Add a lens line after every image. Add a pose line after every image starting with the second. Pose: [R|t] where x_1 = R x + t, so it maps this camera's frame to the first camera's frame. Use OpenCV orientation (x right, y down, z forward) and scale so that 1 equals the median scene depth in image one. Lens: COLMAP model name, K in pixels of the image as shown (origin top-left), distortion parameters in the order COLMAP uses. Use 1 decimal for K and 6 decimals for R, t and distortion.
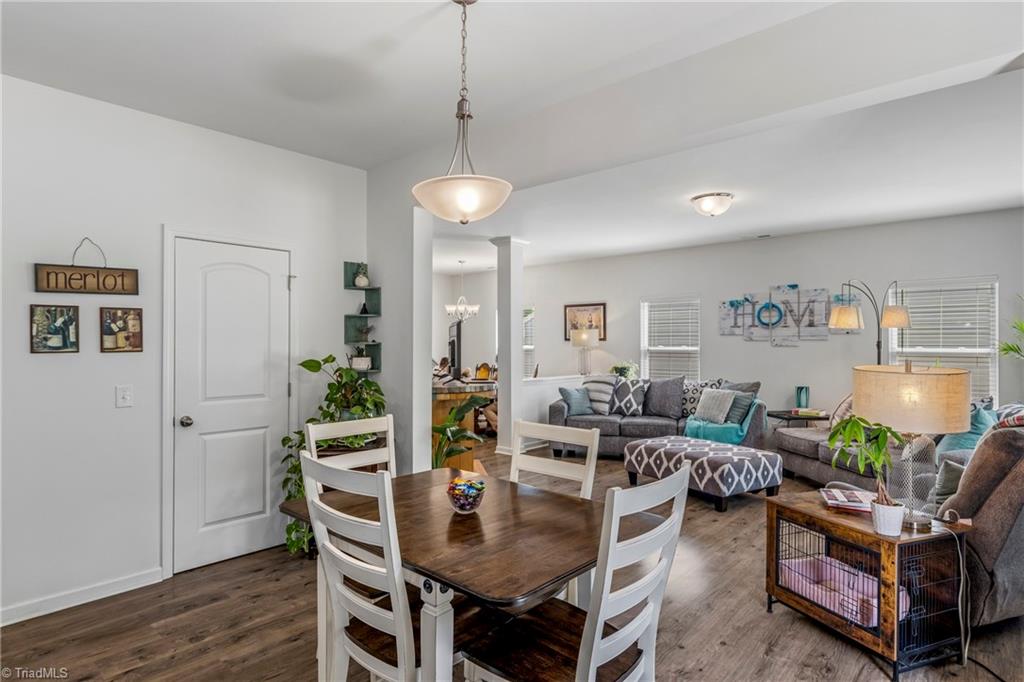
lens RADIAL K [[551.2, 0, 512.0], [0, 551.2, 341.0], [0, 0, 1]] dist [-0.002121, -0.000015]
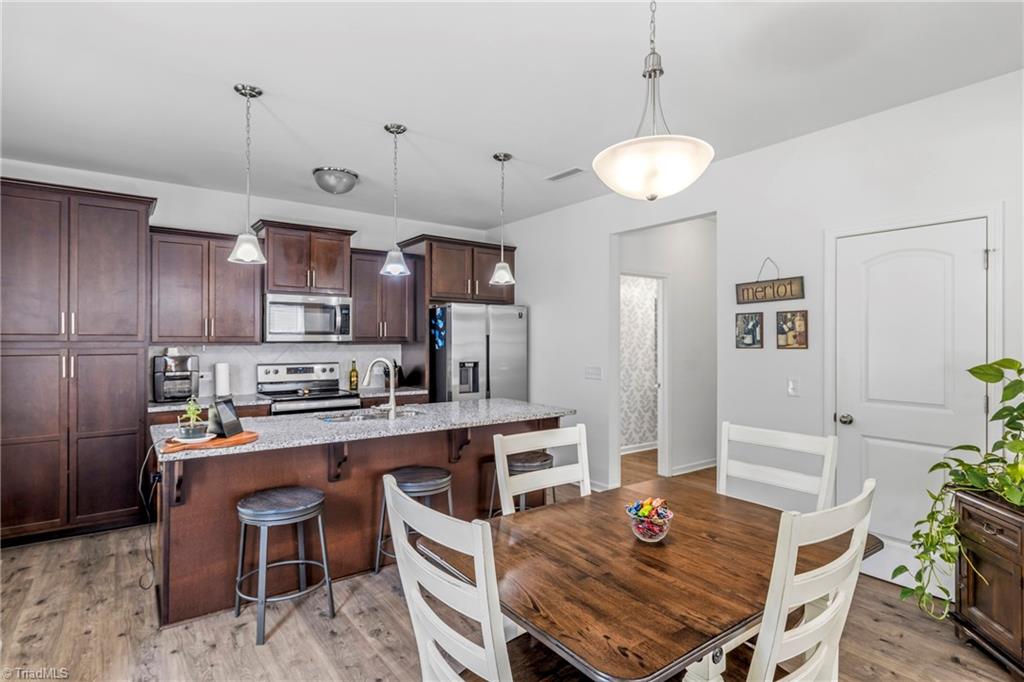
lens RADIAL K [[520.7, 0, 512.0], [0, 520.7, 341.0], [0, 0, 1]] dist [-0.001746, -0.000296]
pose [[-0.204797, 0.003144, -0.978799, 0.330162], [0.003876, 0.999990, 0.002401, -0.000849], [0.978797, -0.003302, -0.204808, 0.428391]]
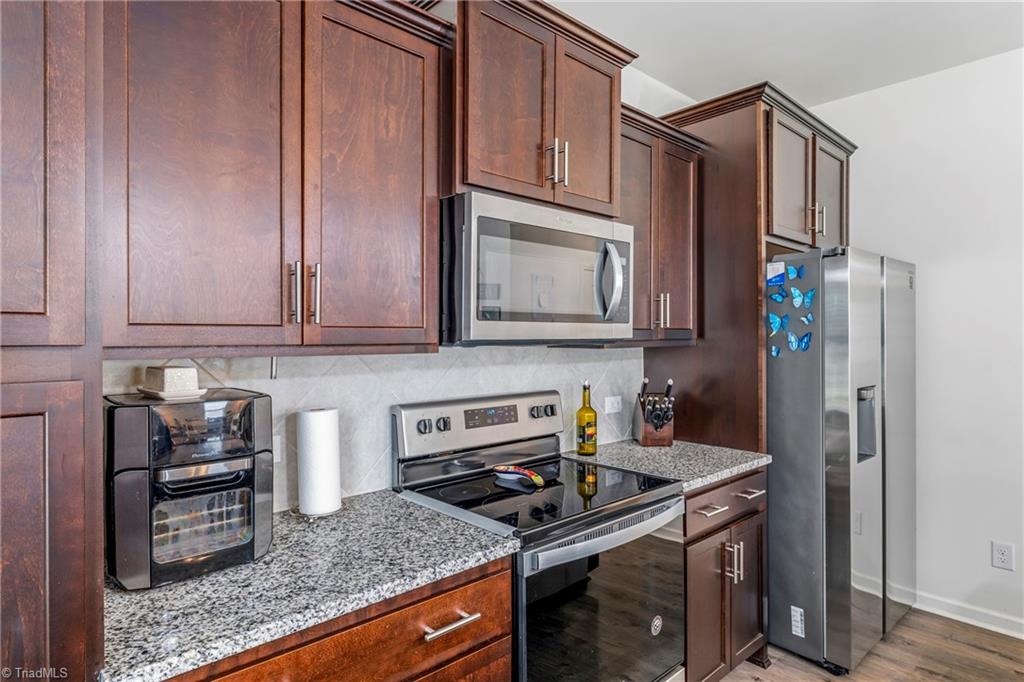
lens RADIAL K [[559.5, 0, 510.8], [0, 559.5, 337.1], [0, 0, 1]] dist [-0.002680, -0.001341]
pose [[-0.105785, 0.004061, -0.994381, -0.196210], [0.006204, 0.999975, 0.003423, -0.003064], [0.994370, -0.005807, -0.105807, -0.156905]]
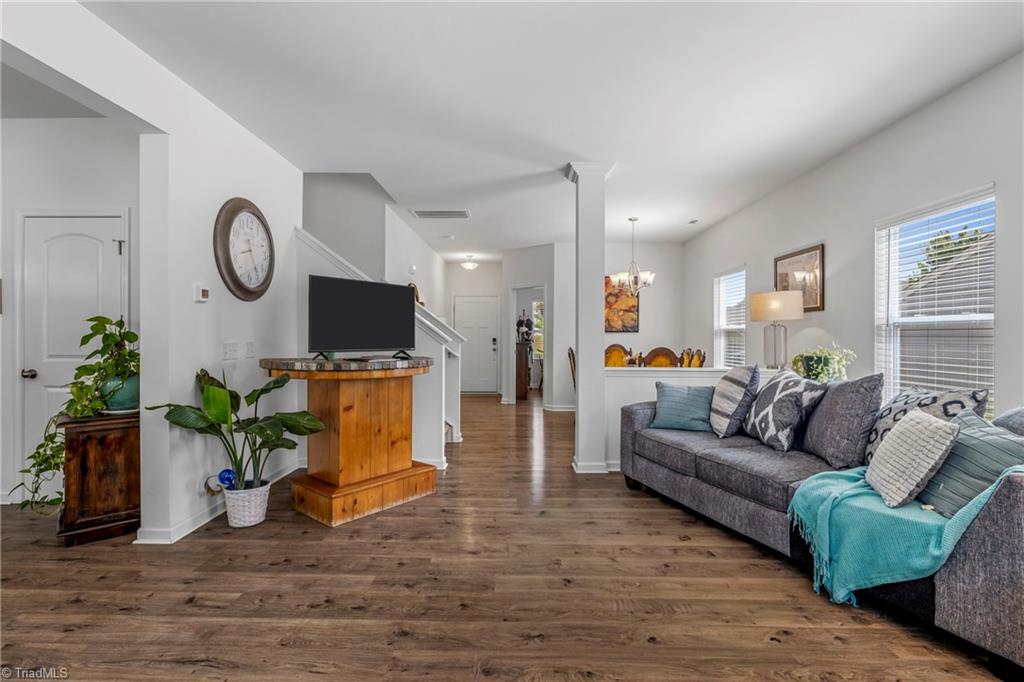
lens RADIAL K [[472.3, 0, 513.6], [0, 472.3, 338.1], [0, 0, 1]] dist [-0.001184, -0.000372]
pose [[0.654295, 0.004848, -0.756224, 0.598035], [-0.000260, 0.999981, 0.006186, 0.045607], [0.756240, -0.003851, 0.654283, 0.802490]]
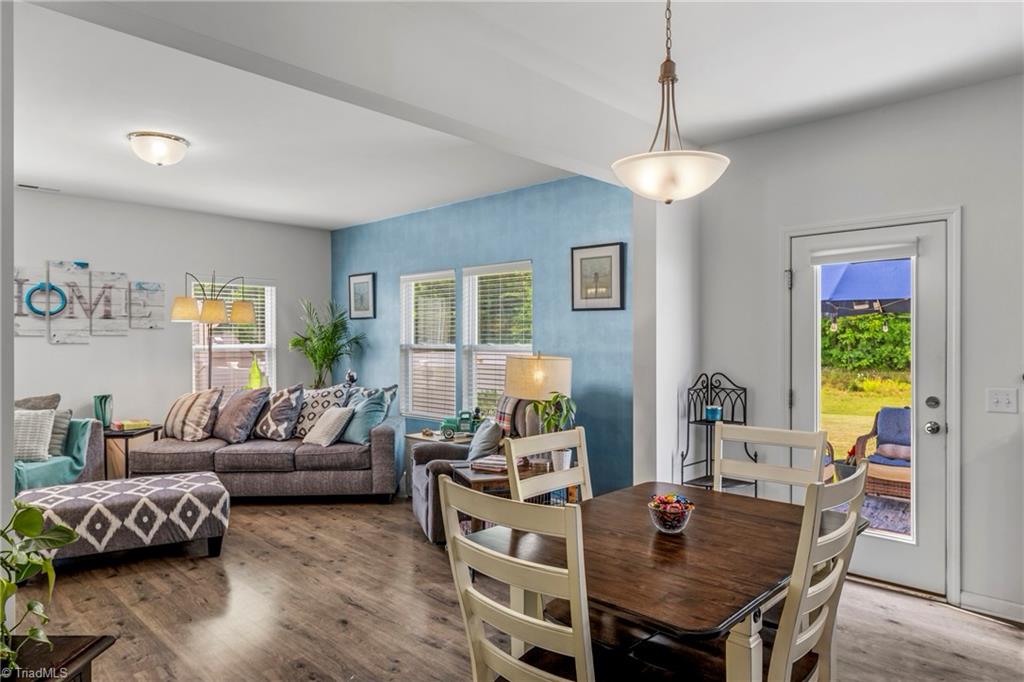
lens RADIAL K [[632.0, 0, 512.0], [0, 632.0, 341.0], [0, 0, 1]] dist [0.001602, -0.000070]
pose [[0.029234, -0.004334, 0.999563, -0.494584], [-0.002415, 0.999987, 0.004406, 0.000641], [-0.999570, -0.002542, 0.029224, 0.548727]]
